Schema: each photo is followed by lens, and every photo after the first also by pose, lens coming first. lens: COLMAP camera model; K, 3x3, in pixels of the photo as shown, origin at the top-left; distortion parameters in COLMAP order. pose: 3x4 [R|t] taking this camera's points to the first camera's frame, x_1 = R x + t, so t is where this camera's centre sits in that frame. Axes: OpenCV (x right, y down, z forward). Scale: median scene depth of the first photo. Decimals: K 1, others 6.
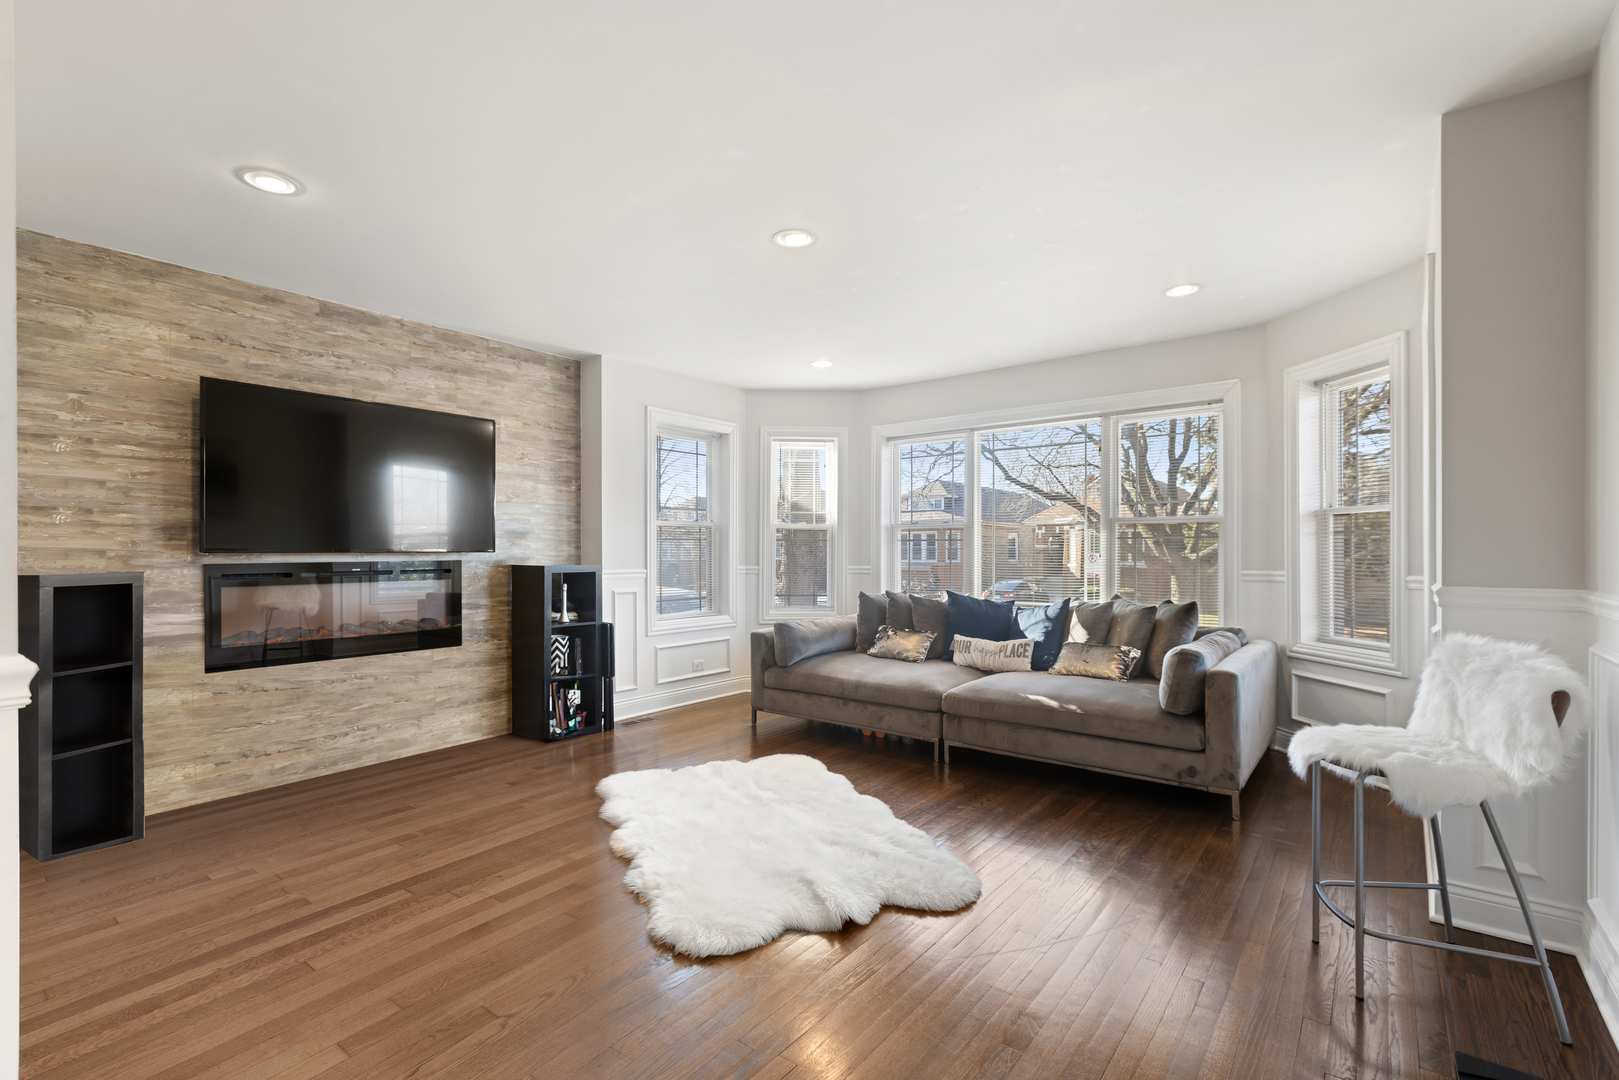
lens RADIAL K [[730.1, 0, 796.7], [0, 730.1, 552.8], [0, 0, 1]] dist [0.004623, -0.001152]
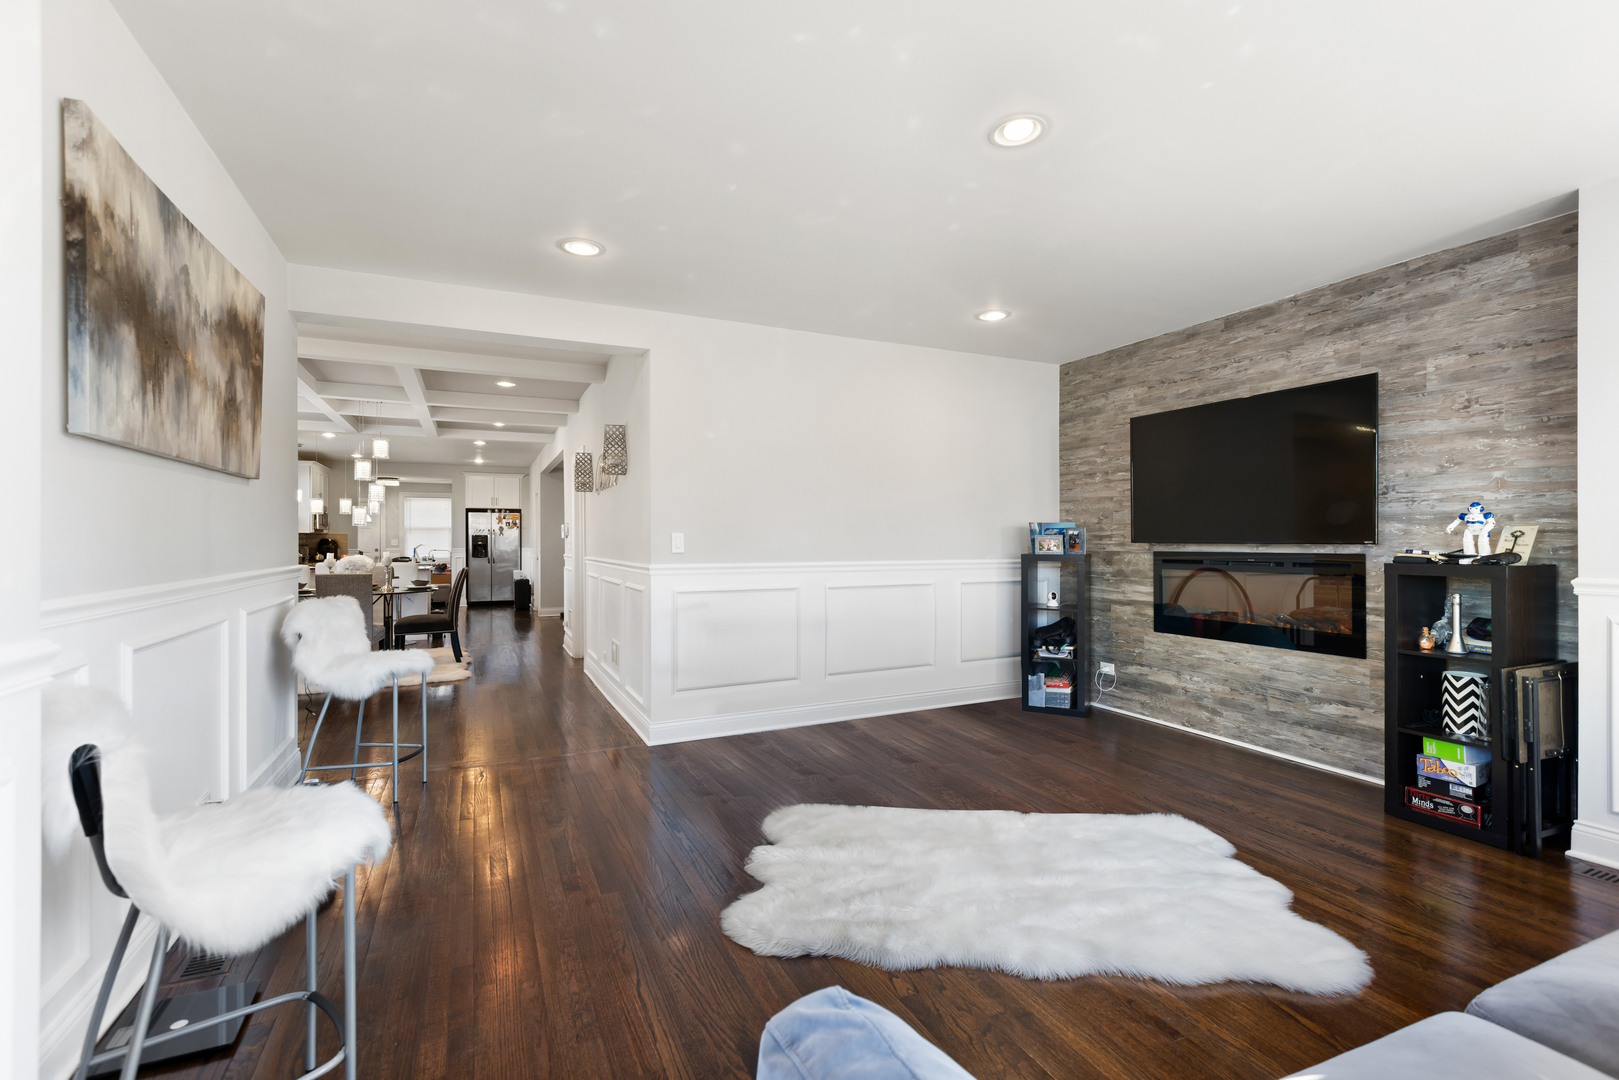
lens RADIAL K [[730.1, 0, 816.4], [0, 730.1, 540.9], [0, 0, 1]] dist [0.004623, -0.001152]
pose [[-0.442969, 0.002891, -0.896532, 0.607123], [-0.001494, 0.999991, 0.003963, -0.007632], [0.896536, 0.003095, -0.442961, 0.913721]]
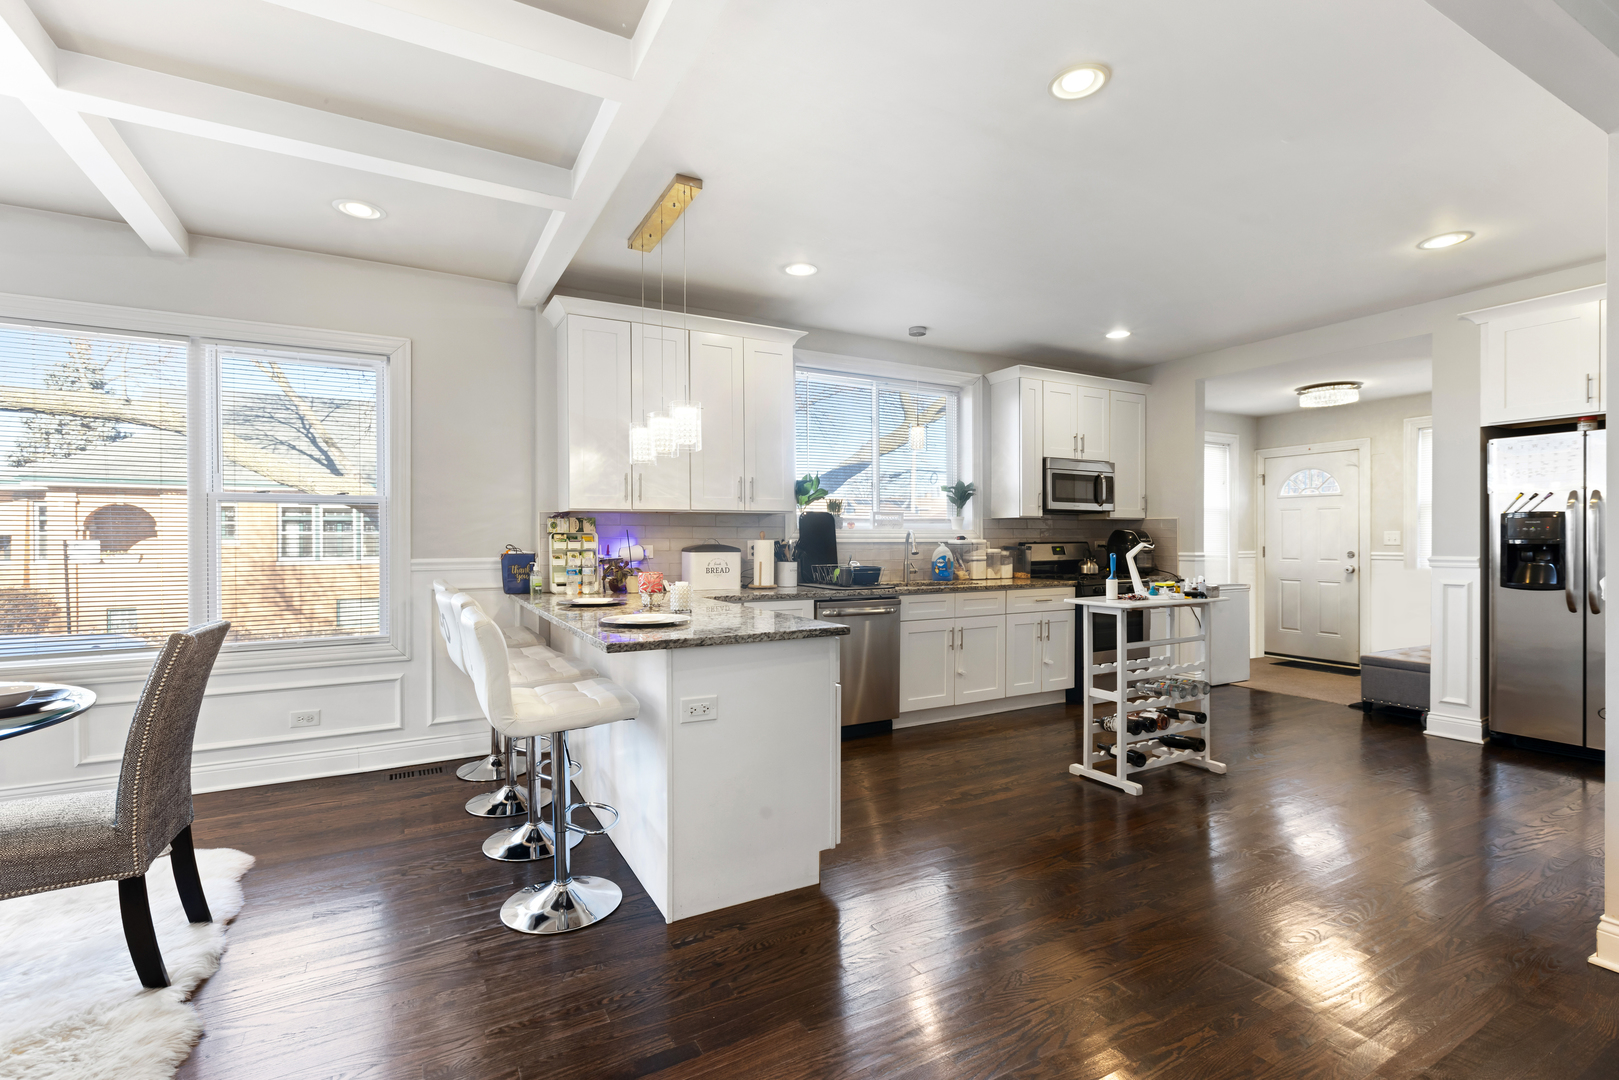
lens RADIAL K [[730.1, 0, 807.6], [0, 730.1, 543.8], [0, 0, 1]] dist [0.004623, -0.001152]
pose [[-0.925565, 0.003189, 0.378576, -1.141242], [0.006550, 0.999950, 0.007589, 0.009849], [-0.378533, 0.009504, -0.925539, -0.635643]]
